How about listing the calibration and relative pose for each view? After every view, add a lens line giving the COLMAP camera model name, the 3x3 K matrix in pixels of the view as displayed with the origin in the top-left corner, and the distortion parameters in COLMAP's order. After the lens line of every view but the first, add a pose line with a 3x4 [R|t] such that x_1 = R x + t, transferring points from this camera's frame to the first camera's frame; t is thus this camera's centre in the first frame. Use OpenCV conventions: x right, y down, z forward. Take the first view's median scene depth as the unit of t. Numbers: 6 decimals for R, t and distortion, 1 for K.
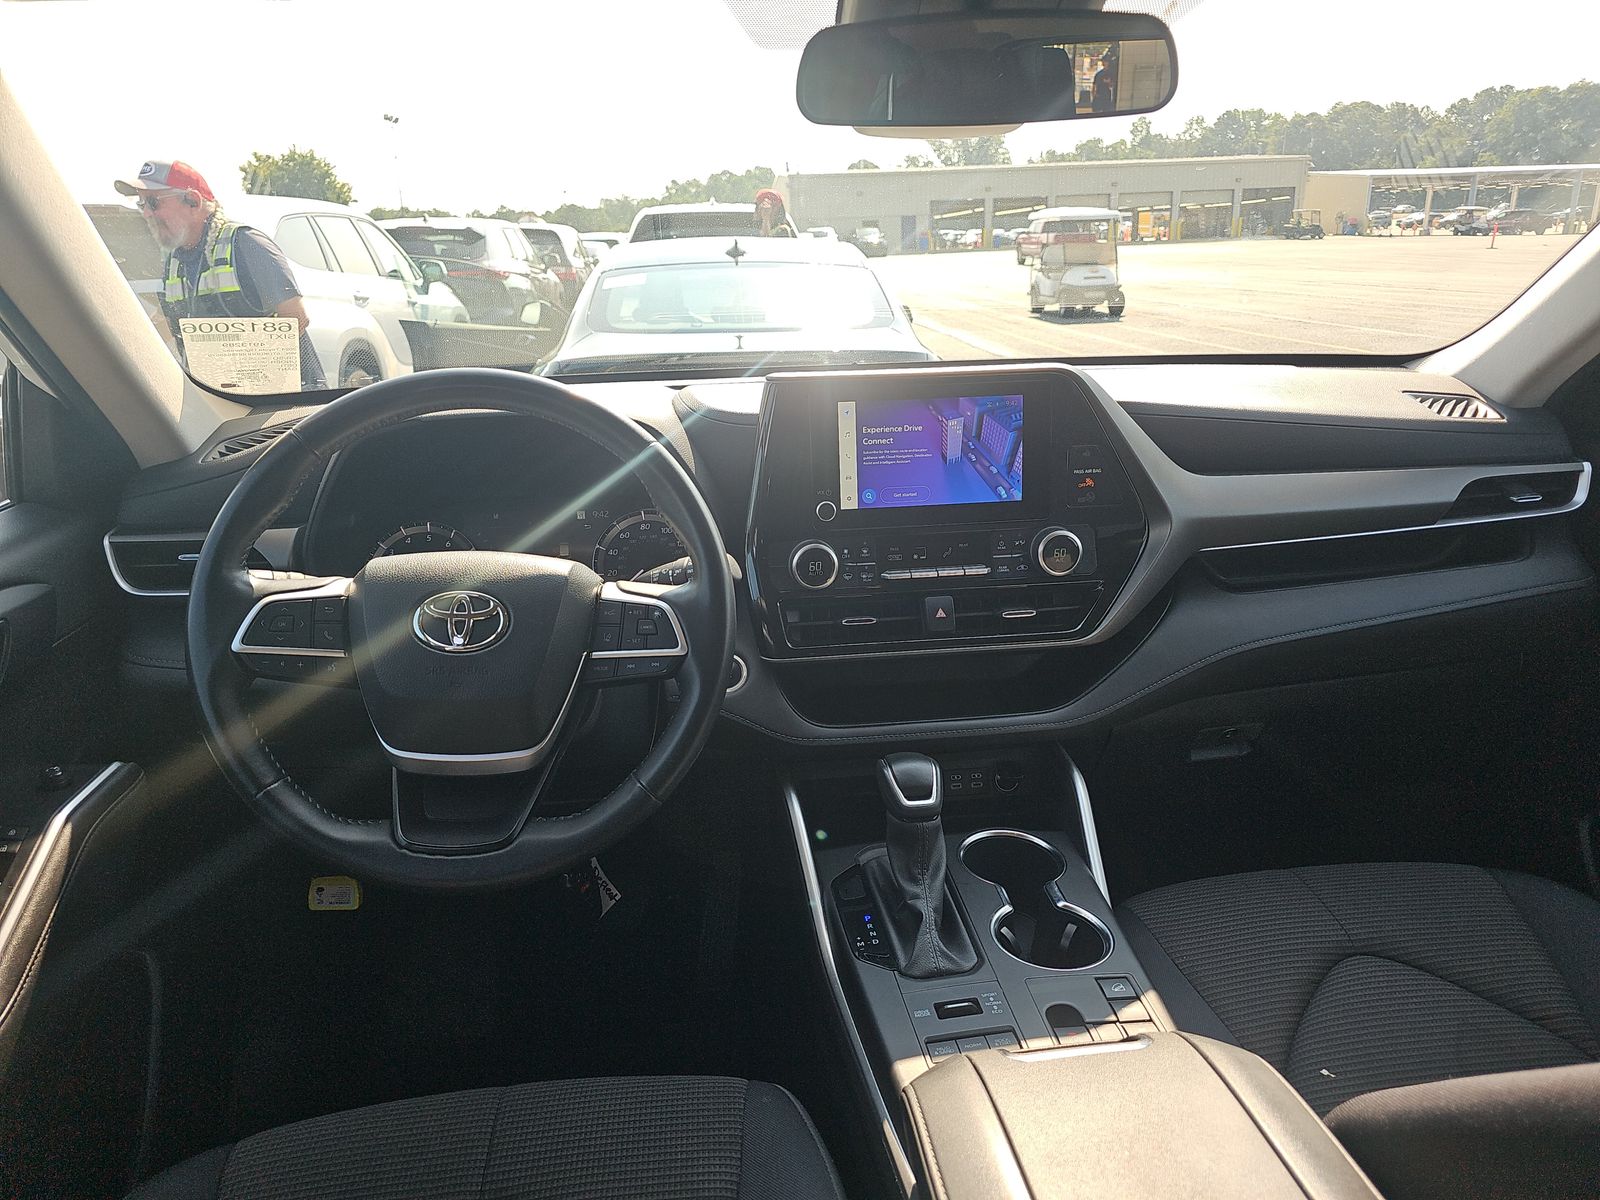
lens RADIAL K [[1063.5, 0, 800.0], [0, 1063.5, 600.0], [0, 0, 1]] dist [0.129524, -0.129899]
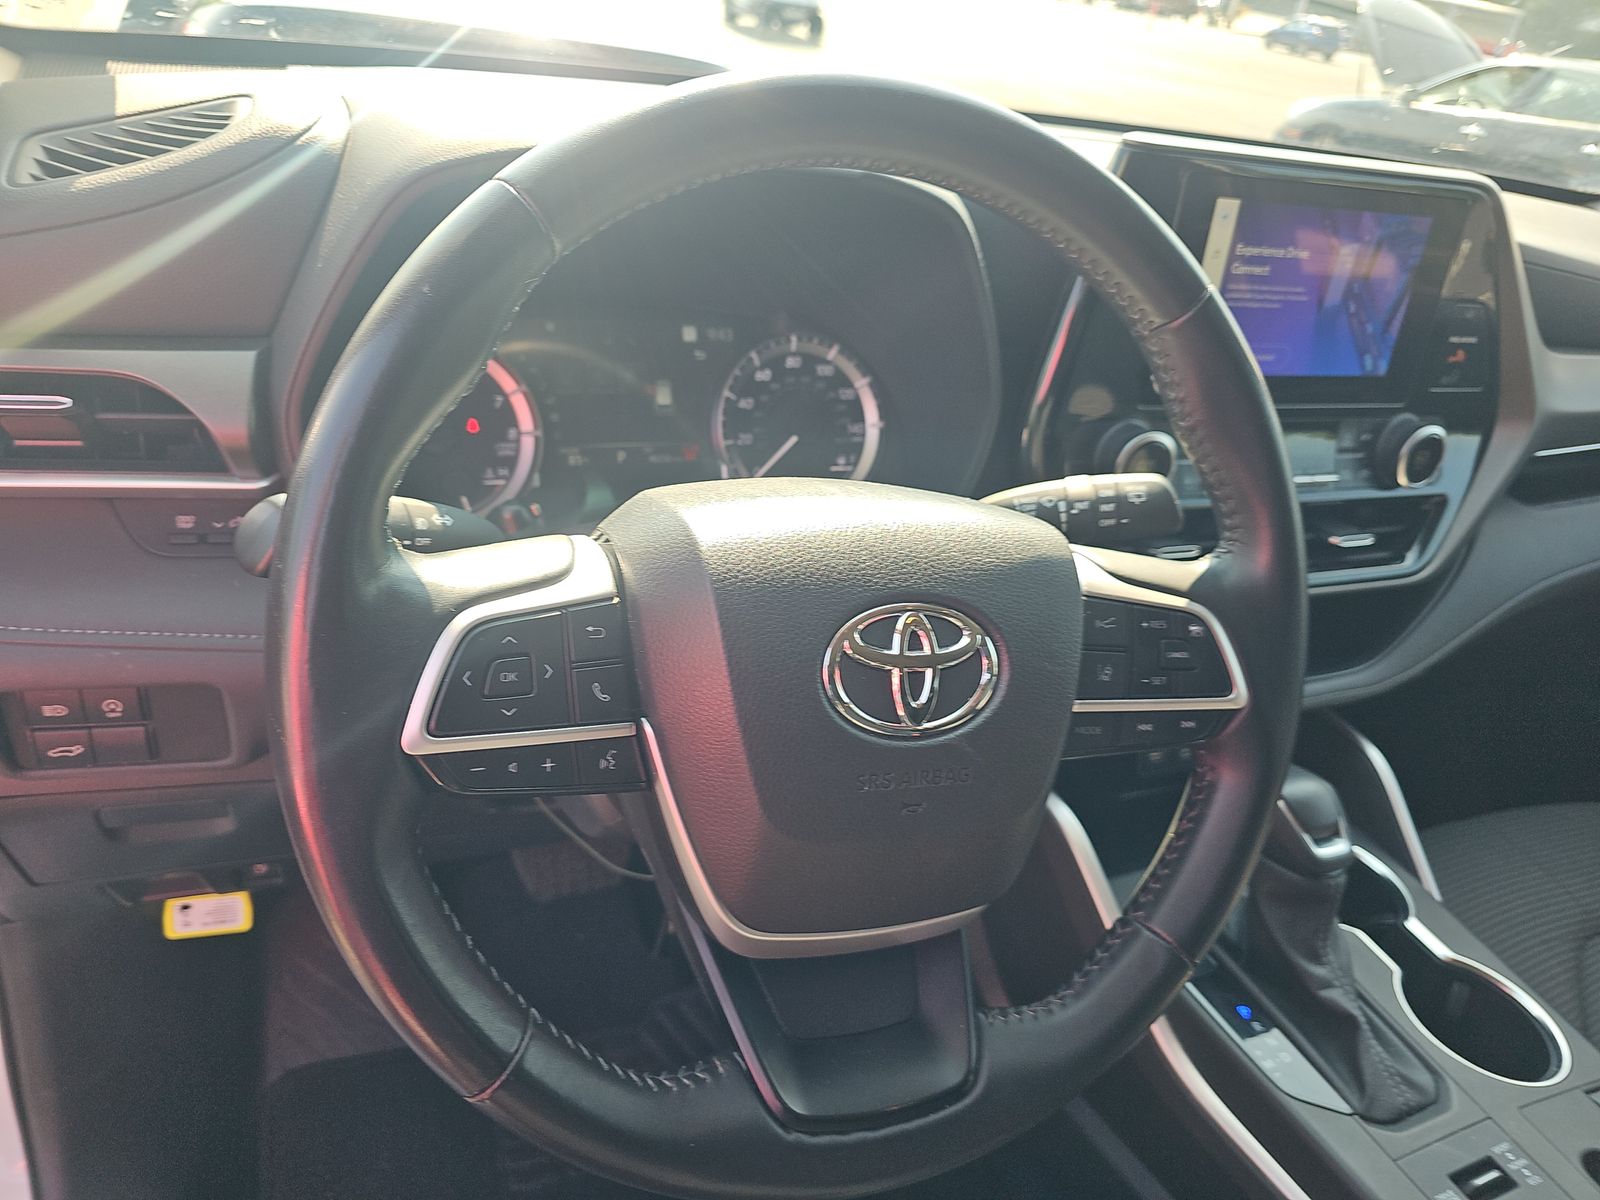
lens RADIAL K [[1063.5, 0, 800.0], [0, 1063.5, 600.0], [0, 0, 1]] dist [0.129524, -0.129899]
pose [[0.948351, 0.003722, 0.317202, -0.479809], [-0.078276, 0.971757, 0.222624, -0.103459], [-0.307415, -0.235955, 0.921858, 0.561244]]
